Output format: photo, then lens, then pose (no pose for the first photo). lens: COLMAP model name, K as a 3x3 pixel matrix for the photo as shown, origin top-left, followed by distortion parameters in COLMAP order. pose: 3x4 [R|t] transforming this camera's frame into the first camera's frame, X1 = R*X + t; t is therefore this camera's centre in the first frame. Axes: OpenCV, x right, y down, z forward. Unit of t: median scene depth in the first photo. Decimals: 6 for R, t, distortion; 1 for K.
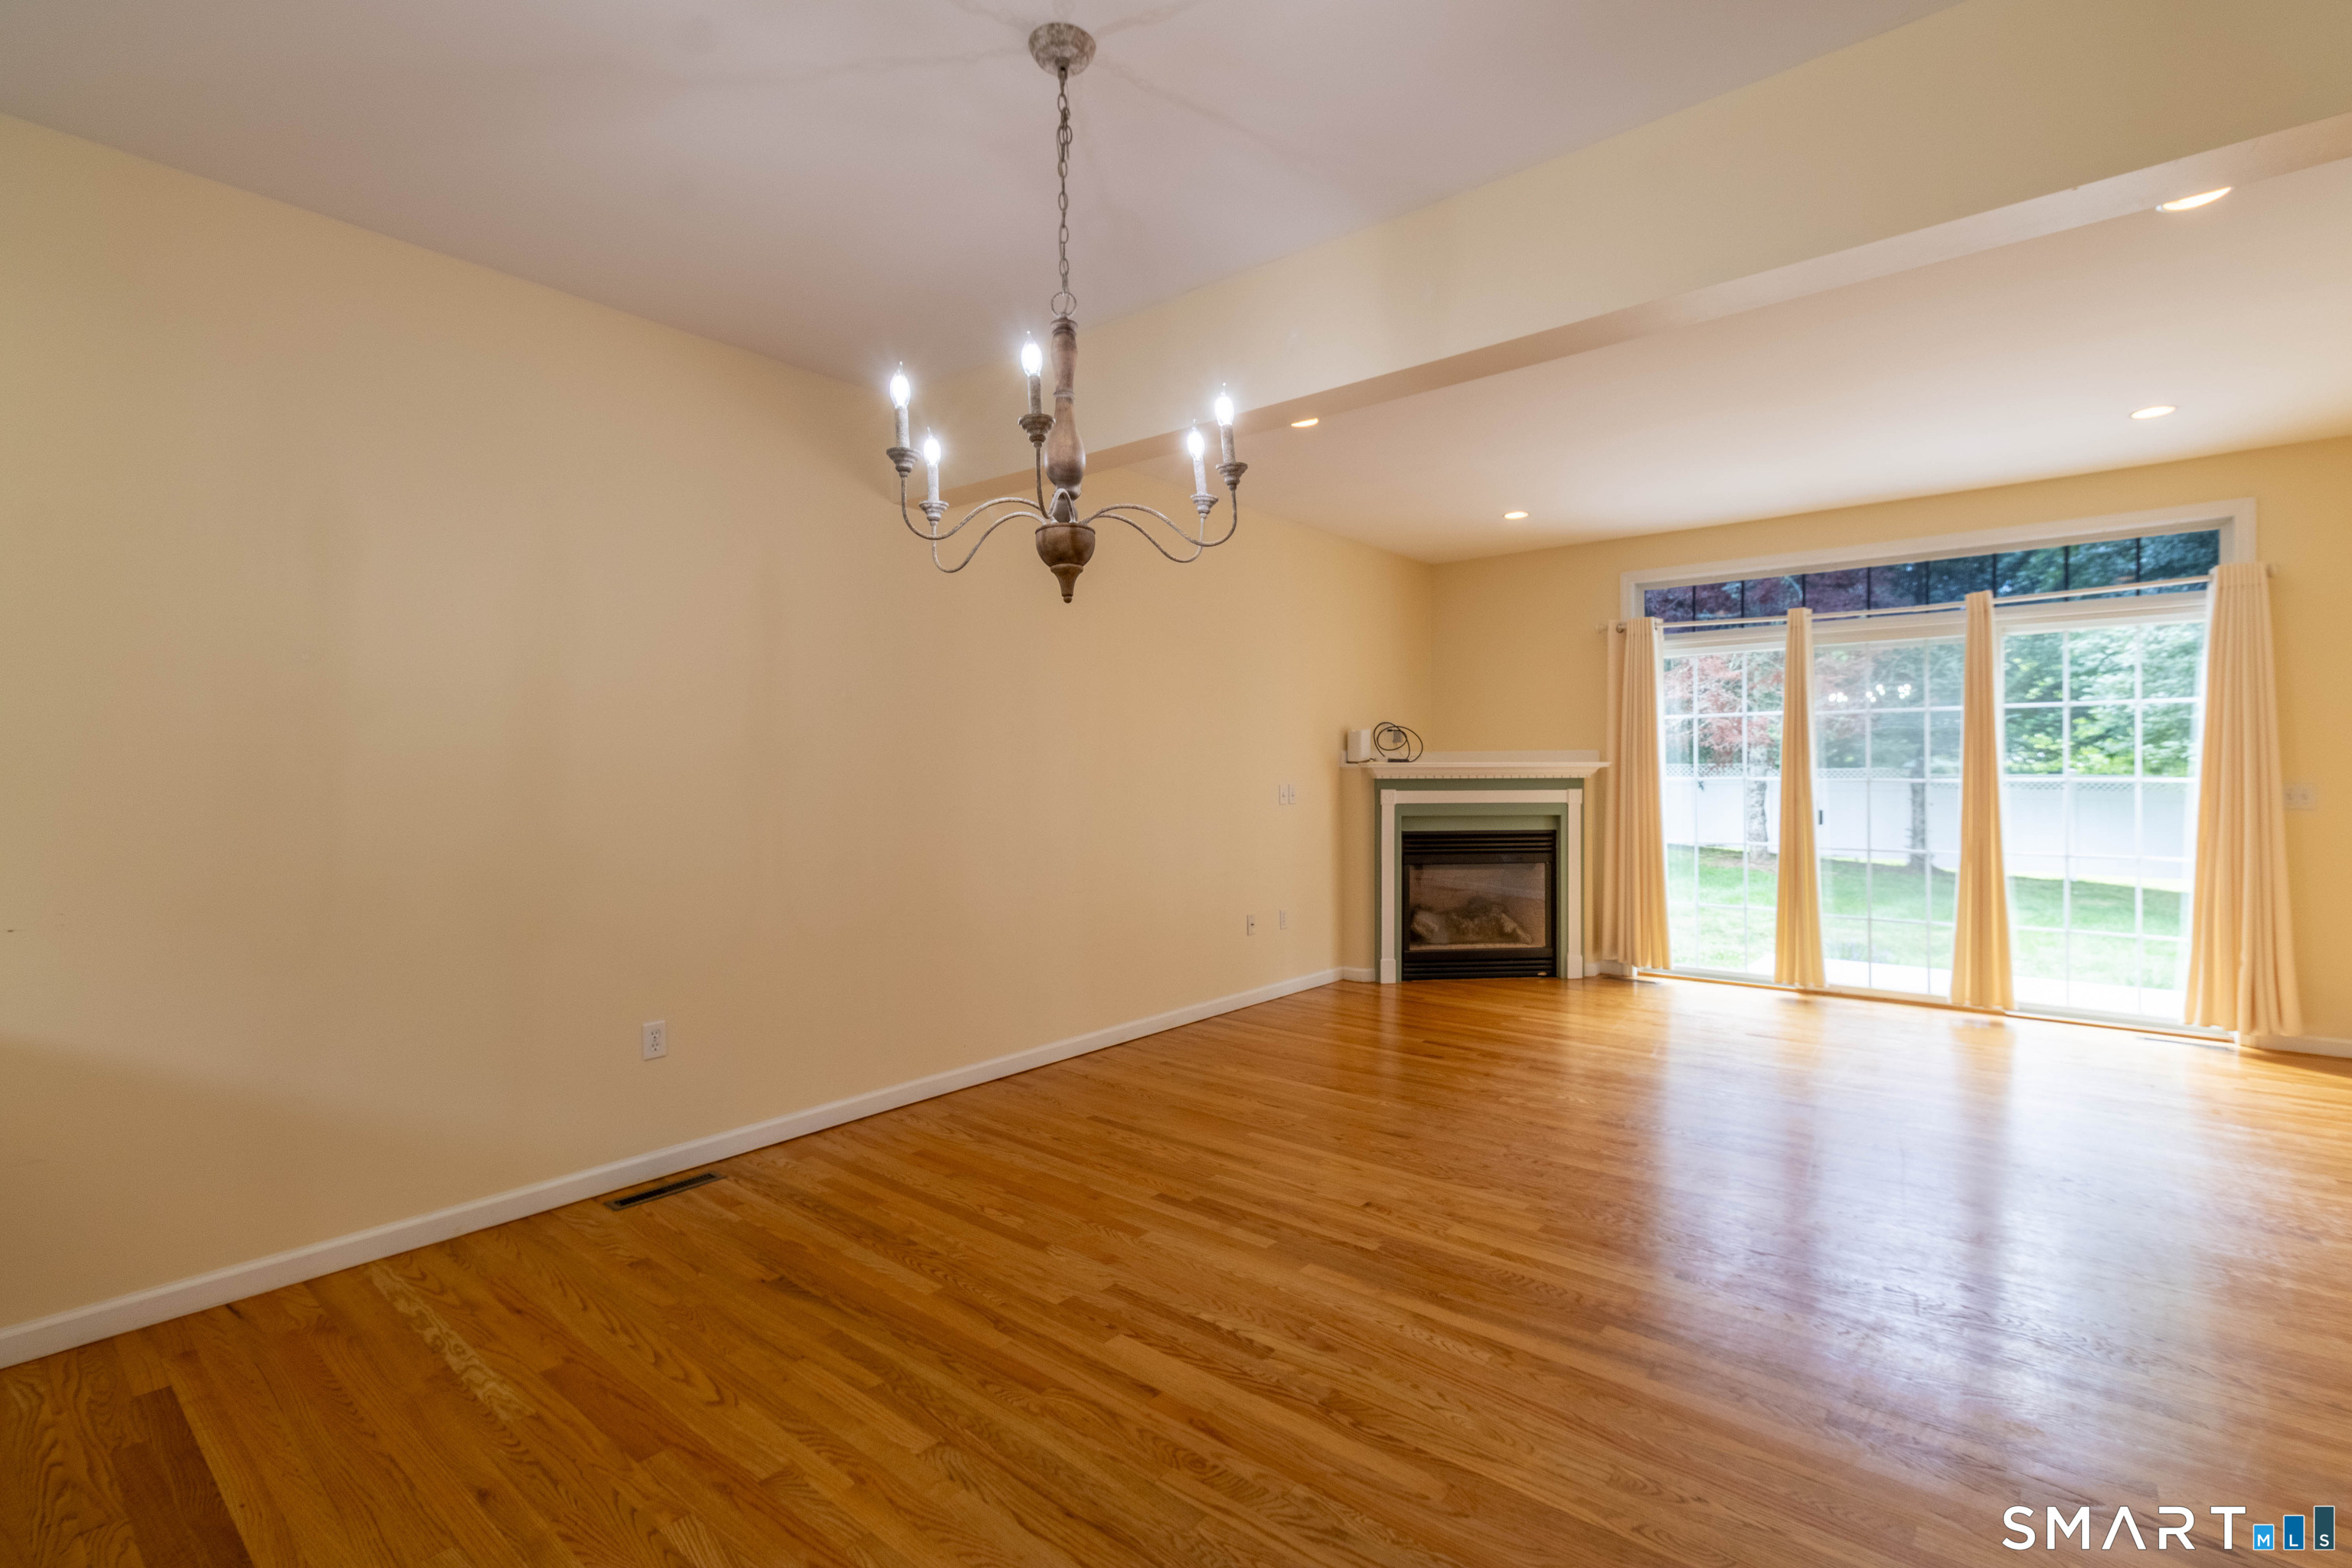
lens RADIAL K [[1077.3, 0, 1178.8], [0, 1077.3, 772.7], [0, 0, 1]] dist [0.006618, 0.000279]
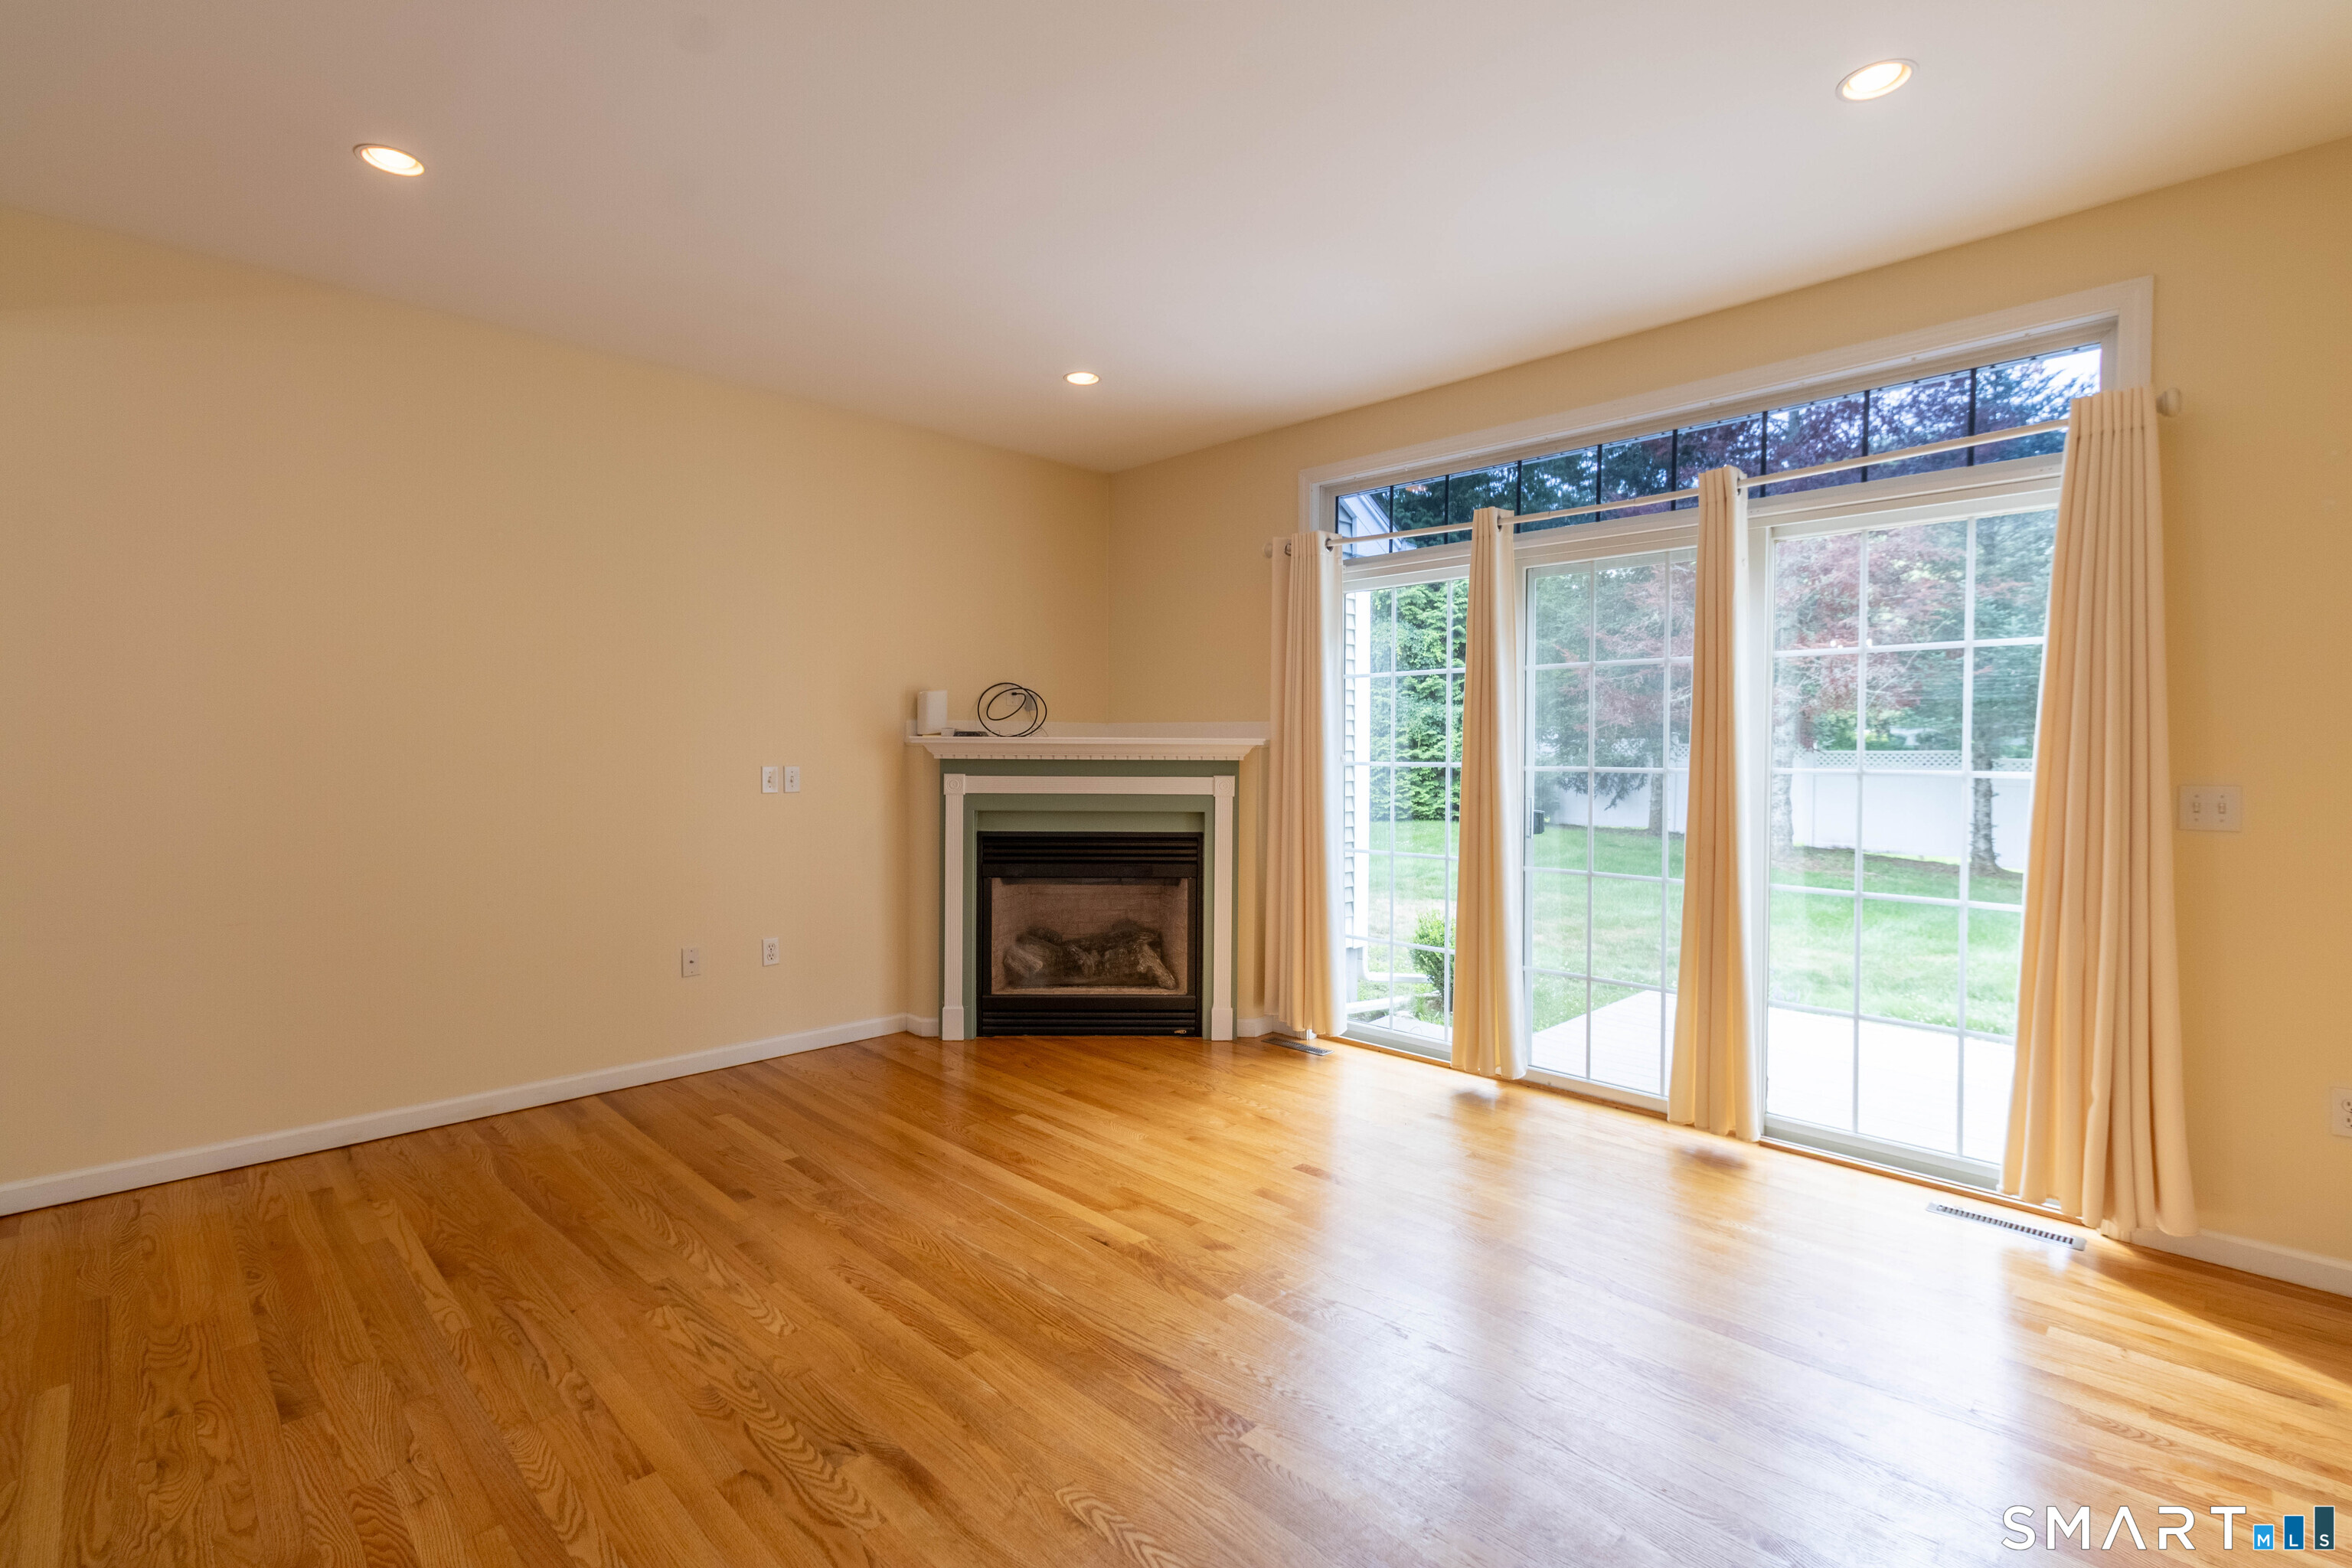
lens RADIAL K [[1077.3, 0, 1178.8], [0, 1077.3, 772.7], [0, 0, 1]] dist [0.006618, 0.000279]
pose [[0.995438, 0.011502, -0.094719, 0.410495], [-0.009358, 0.999691, 0.023041, -0.003315], [0.094955, -0.022050, 0.995237, 0.291543]]
